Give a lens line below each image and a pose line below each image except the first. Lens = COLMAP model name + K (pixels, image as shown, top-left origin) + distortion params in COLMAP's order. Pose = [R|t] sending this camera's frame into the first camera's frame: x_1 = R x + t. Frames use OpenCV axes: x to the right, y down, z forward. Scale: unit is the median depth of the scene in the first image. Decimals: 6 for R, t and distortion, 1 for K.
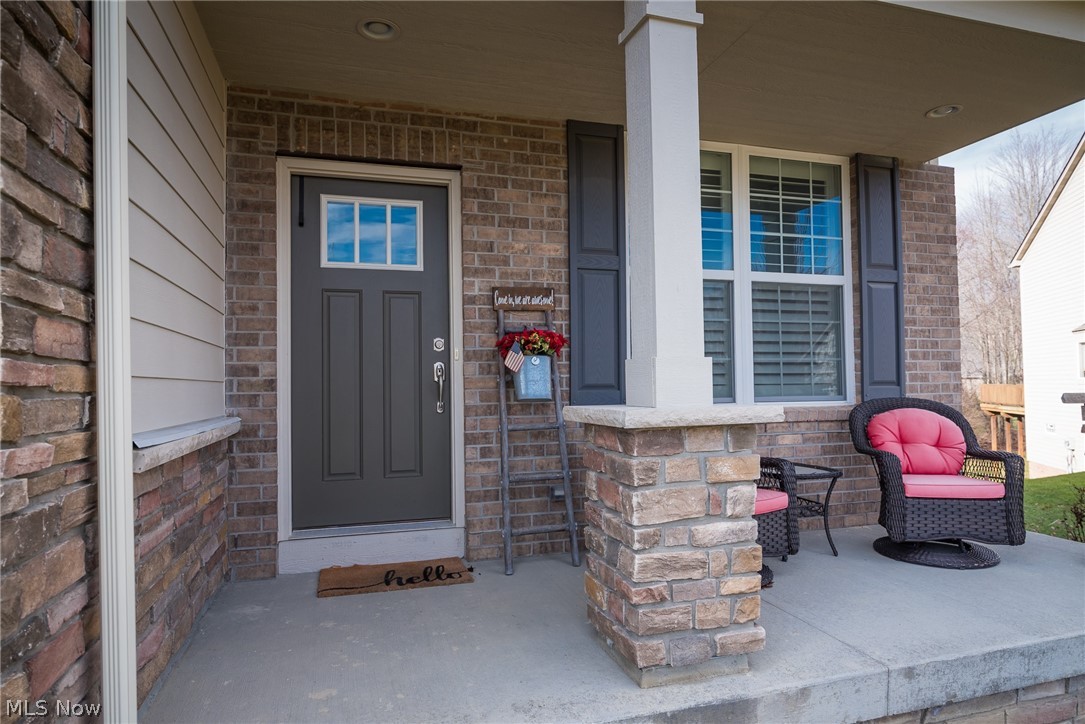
lens RADIAL K [[640.0, 0, 539.0], [0, 640.0, 363.0], [0, 0, 1]] dist [-0.004997, -0.001635]
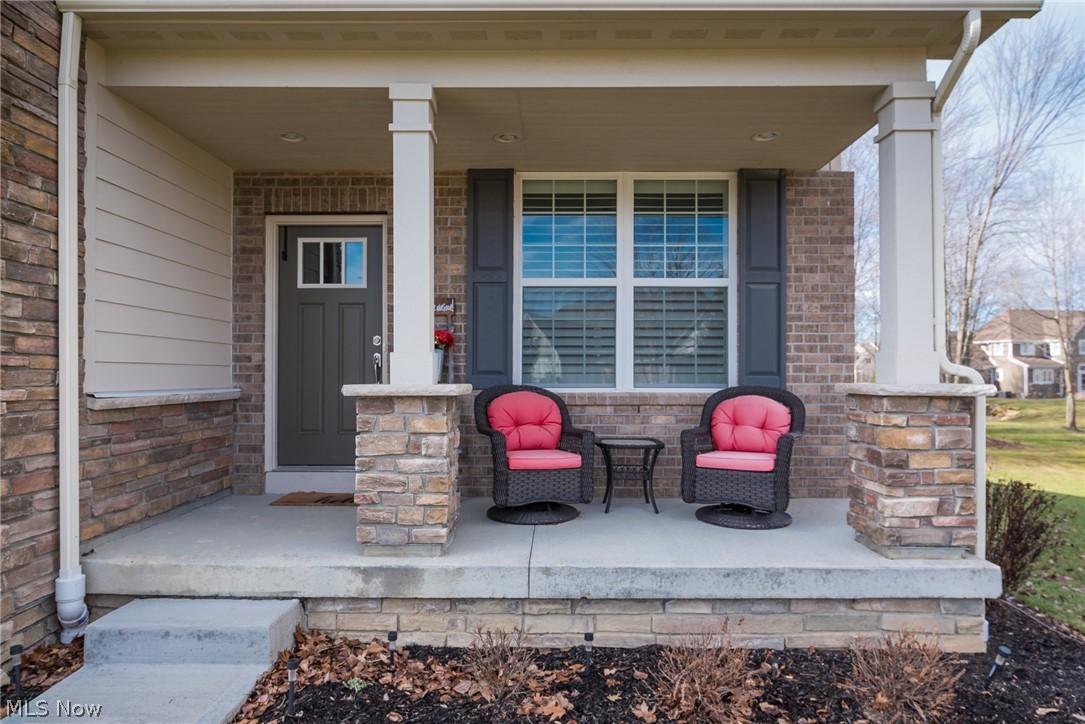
lens RADIAL K [[657.4, 0, 542.5], [0, 657.4, 362.0], [0, 0, 1]] dist [-0.004566, 0.000008]
pose [[0.953474, 0.008755, -0.301349, 0.651794], [-0.003409, 0.999827, 0.018262, -0.010370], [0.301457, -0.016385, 0.953339, -0.267121]]
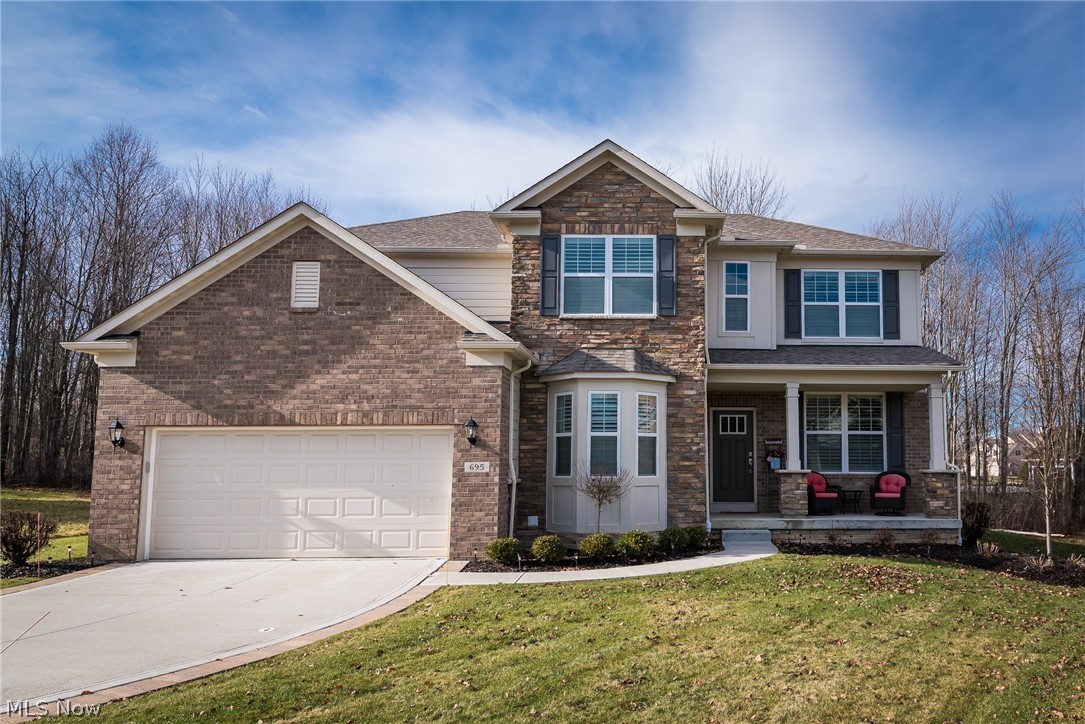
lens RADIAL K [[732.7, 0, 669.5], [0, 732.7, 401.8], [0, 0, 1]] dist [0.016554, -0.000741]
pose [[0.957946, -0.012206, -0.286689, 0.640618], [-0.003191, 0.998580, -0.053177, -0.109384], [0.286931, 0.051856, 0.956547, -3.348809]]
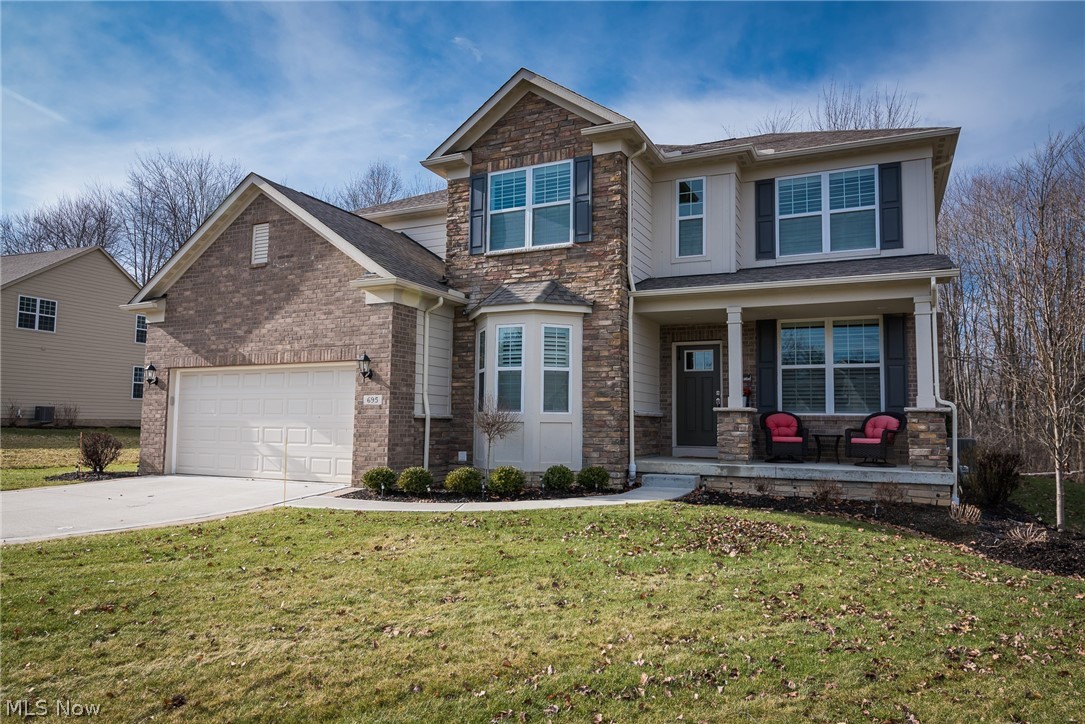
lens RADIAL K [[668.1, 0, 563.8], [0, 668.1, 370.4], [0, 0, 1]] dist [0.002520, 0.000558]
pose [[0.745918, -0.029591, -0.665381, 1.622043], [-0.000735, 0.998975, -0.045250, 0.012004], [0.666038, 0.034241, 0.745132, -2.197551]]
